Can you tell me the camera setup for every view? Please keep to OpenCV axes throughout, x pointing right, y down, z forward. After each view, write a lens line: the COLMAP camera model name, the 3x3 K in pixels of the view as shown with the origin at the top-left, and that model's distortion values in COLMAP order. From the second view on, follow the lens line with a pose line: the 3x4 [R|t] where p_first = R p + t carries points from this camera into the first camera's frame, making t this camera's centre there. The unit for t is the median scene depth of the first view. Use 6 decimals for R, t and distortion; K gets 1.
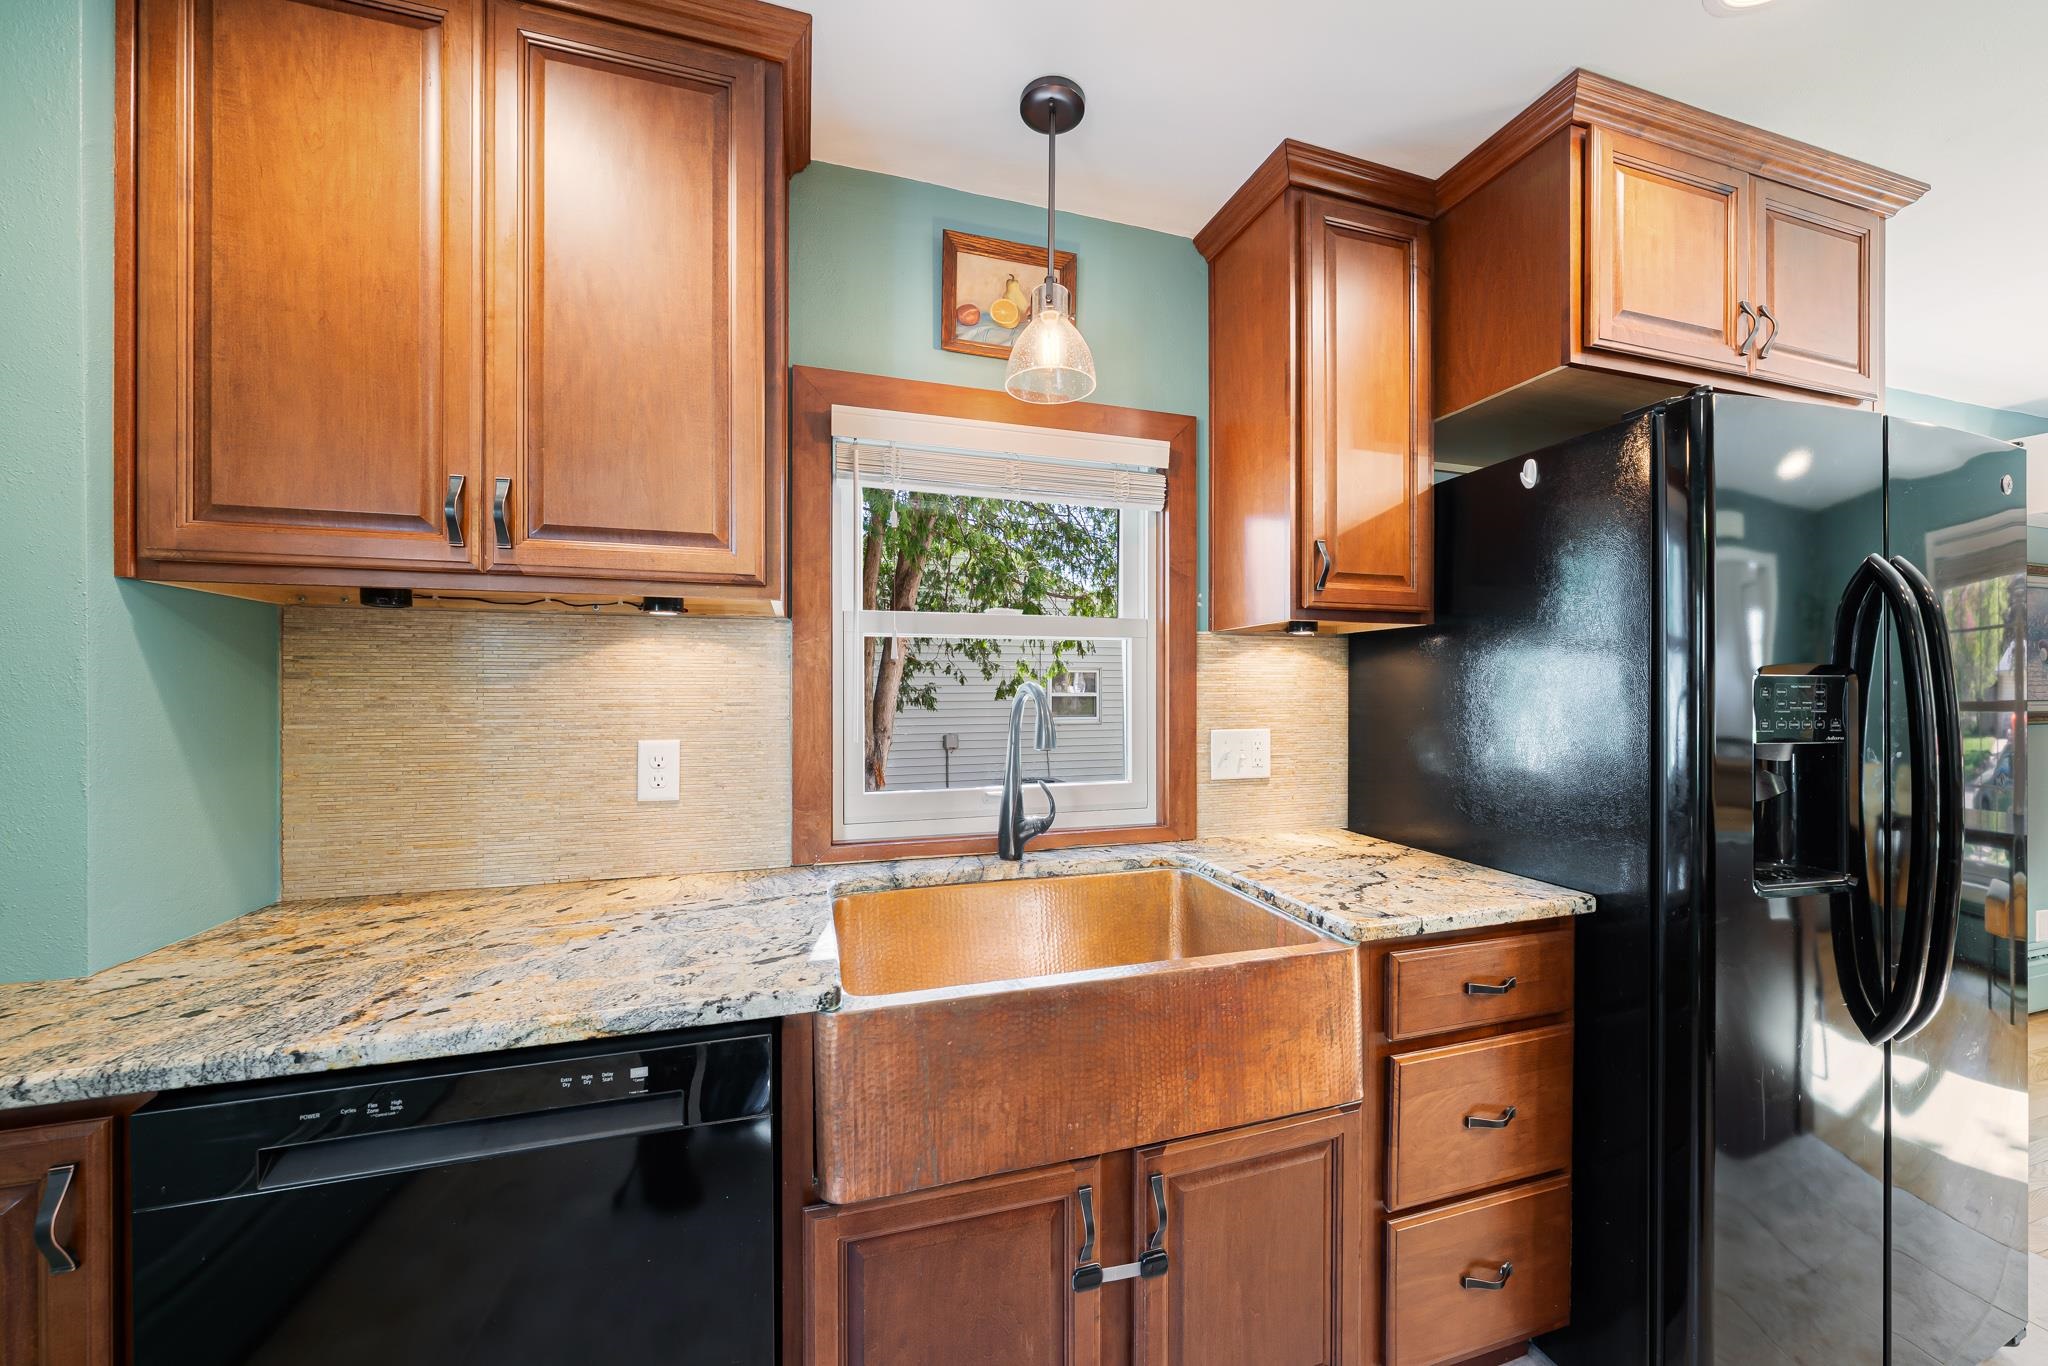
lens RADIAL K [[706.0, 0, 1023.5], [0, 706.0, 688.8], [0, 0, 1]] dist [-0.006301, -0.000124]
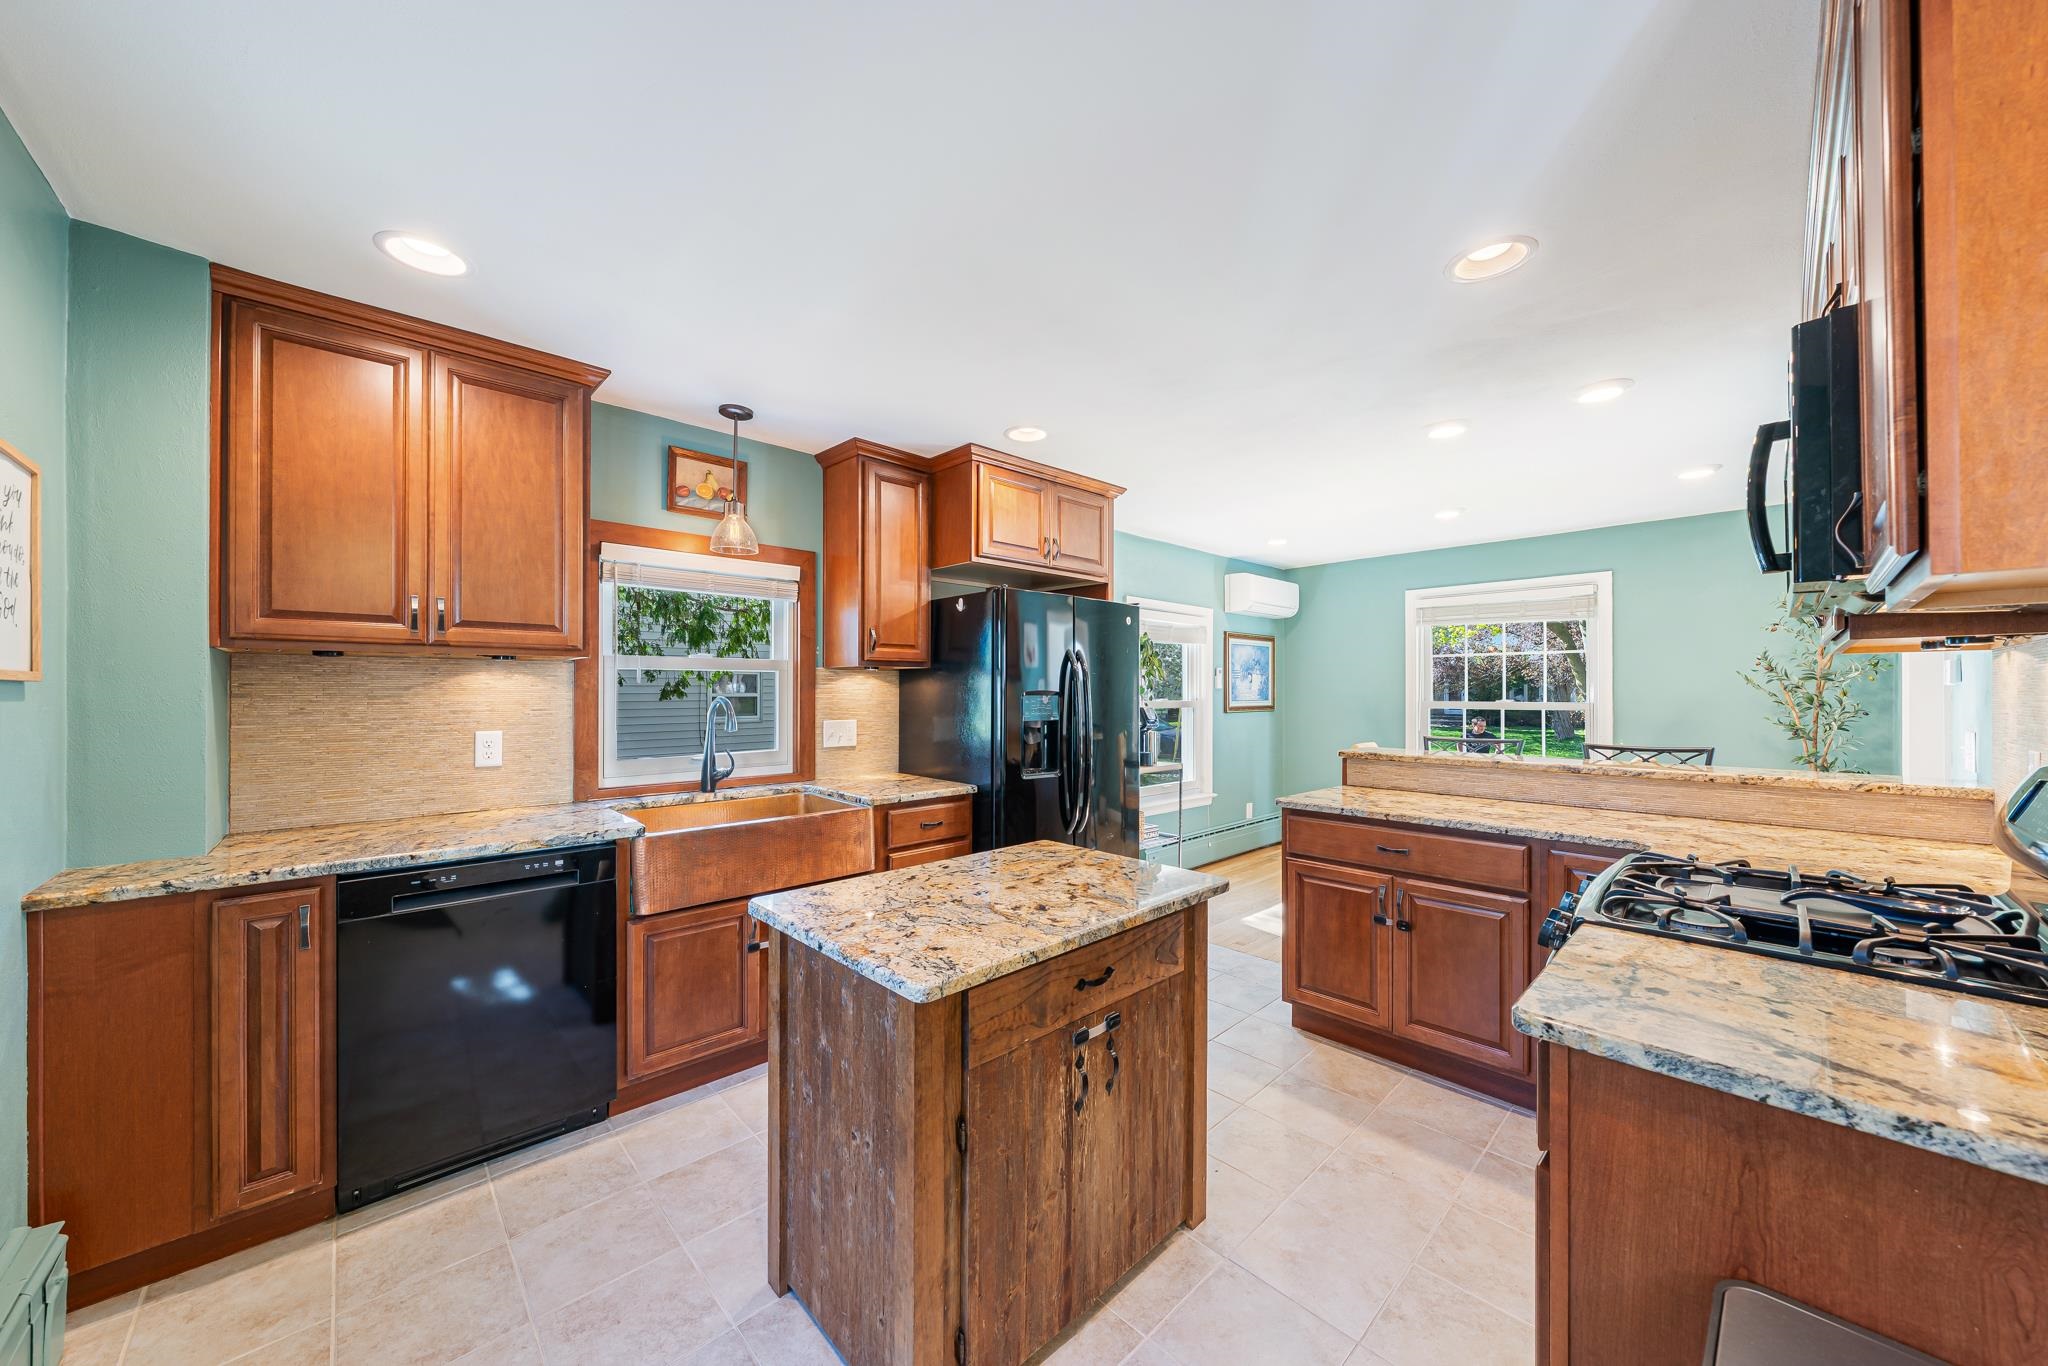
lens RADIAL K [[706.0, 0, 1023.5], [0, 706.0, 688.8], [0, 0, 1]] dist [-0.006301, -0.000124]
pose [[0.894263, 0.002659, 0.447533, -0.118483], [-0.004511, 0.999985, 0.003071, -0.041979], [-0.447518, -0.004765, 0.894262, -1.122965]]
